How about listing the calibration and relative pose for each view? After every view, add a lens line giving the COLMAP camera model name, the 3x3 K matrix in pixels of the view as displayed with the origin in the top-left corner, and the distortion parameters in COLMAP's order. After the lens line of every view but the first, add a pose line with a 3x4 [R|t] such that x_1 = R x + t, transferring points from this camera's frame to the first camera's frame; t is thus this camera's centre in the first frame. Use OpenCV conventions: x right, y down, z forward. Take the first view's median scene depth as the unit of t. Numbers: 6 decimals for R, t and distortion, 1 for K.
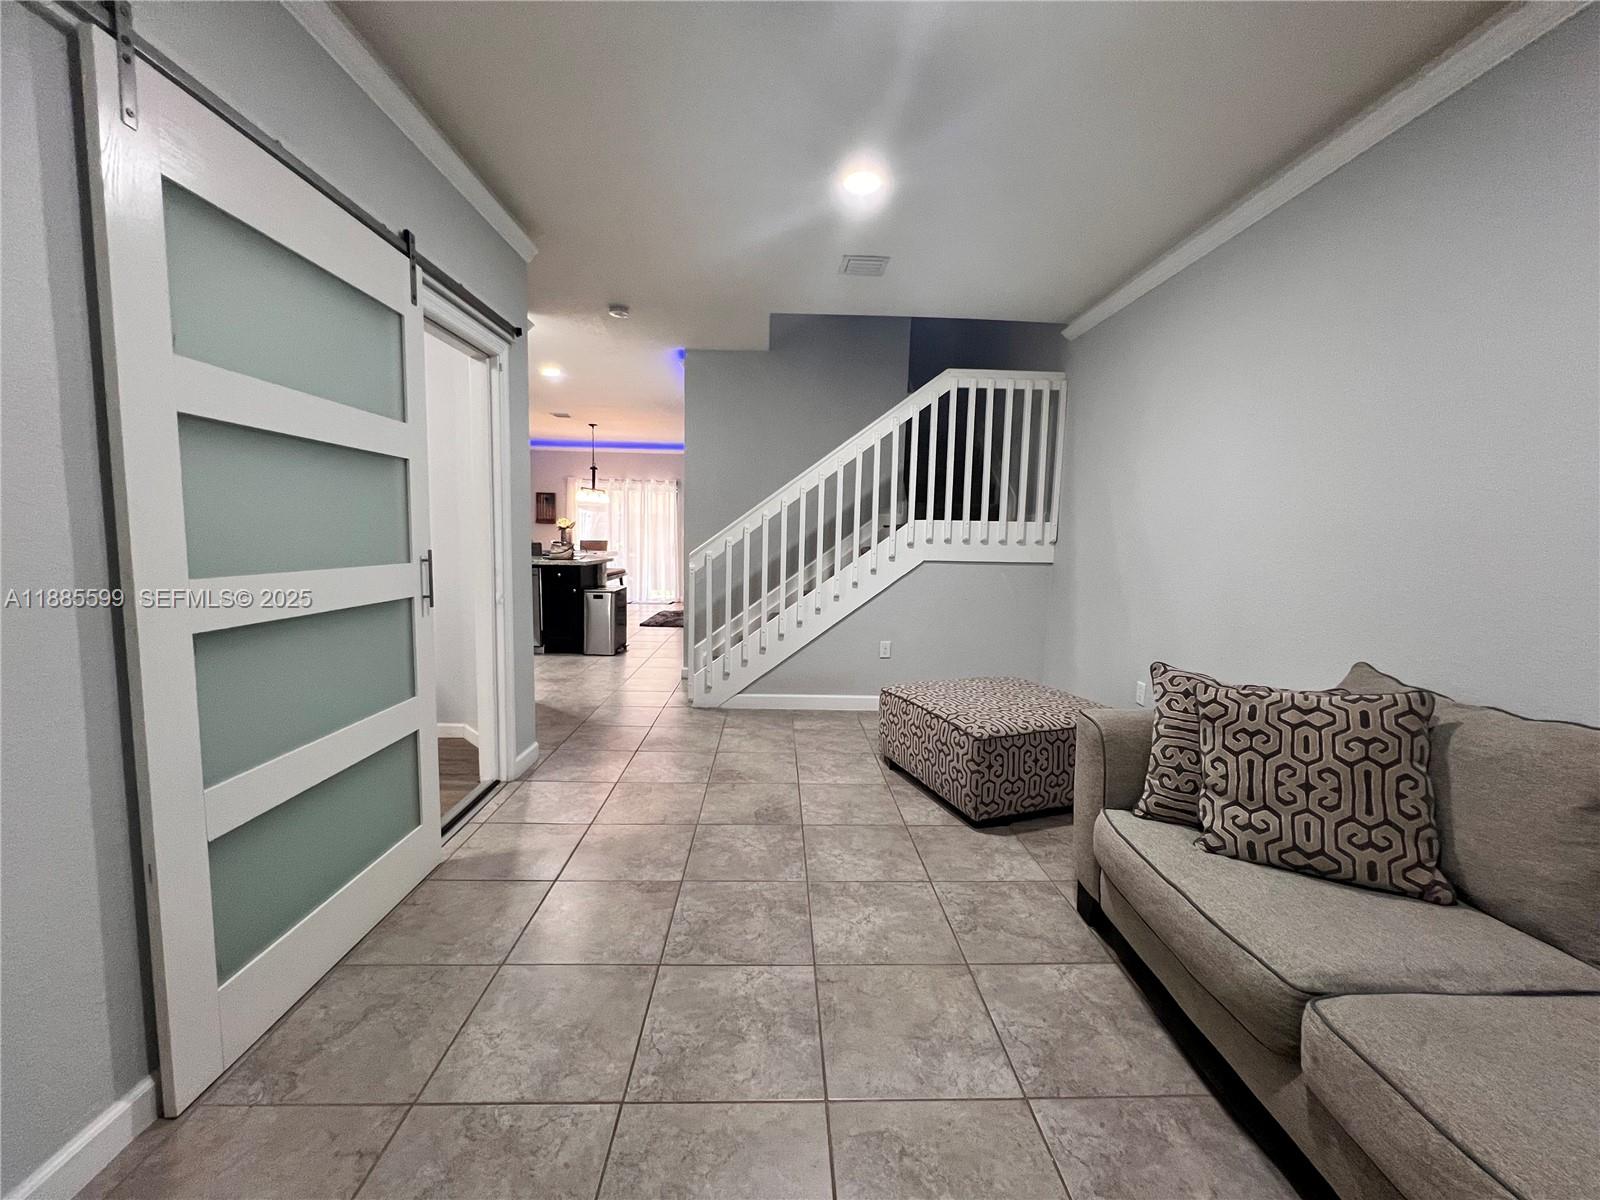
lens RADIAL K [[642.9, 0, 798.4], [0, 642.9, 595.8], [0, 0, 1]] dist [-0.000489, -0.000082]
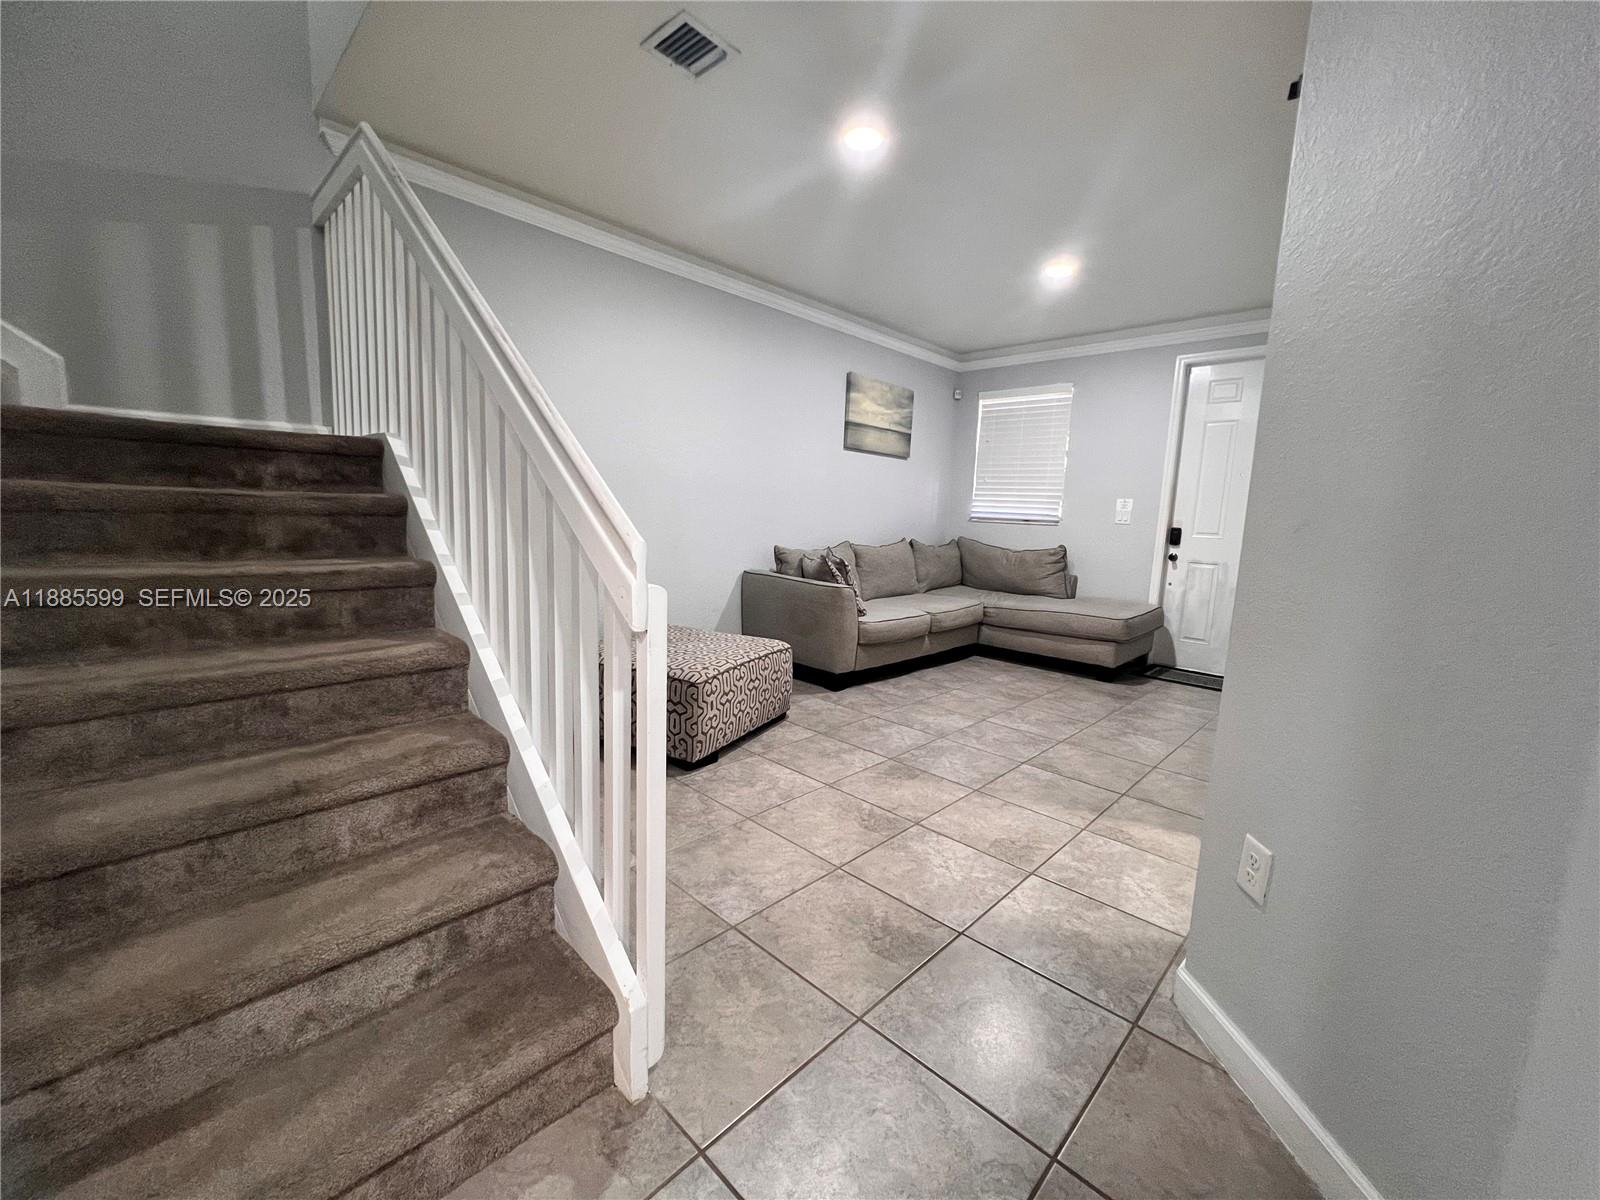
lens RADIAL K [[642.9, 0, 802.0], [0, 642.9, 595.9], [0, 0, 1]] dist [-0.000489, -0.000082]
pose [[-0.692540, -0.145189, 0.706618, -0.702821], [0.015469, 0.976323, 0.215766, -0.175117], [-0.721214, 0.160357, -0.673896, 2.026588]]
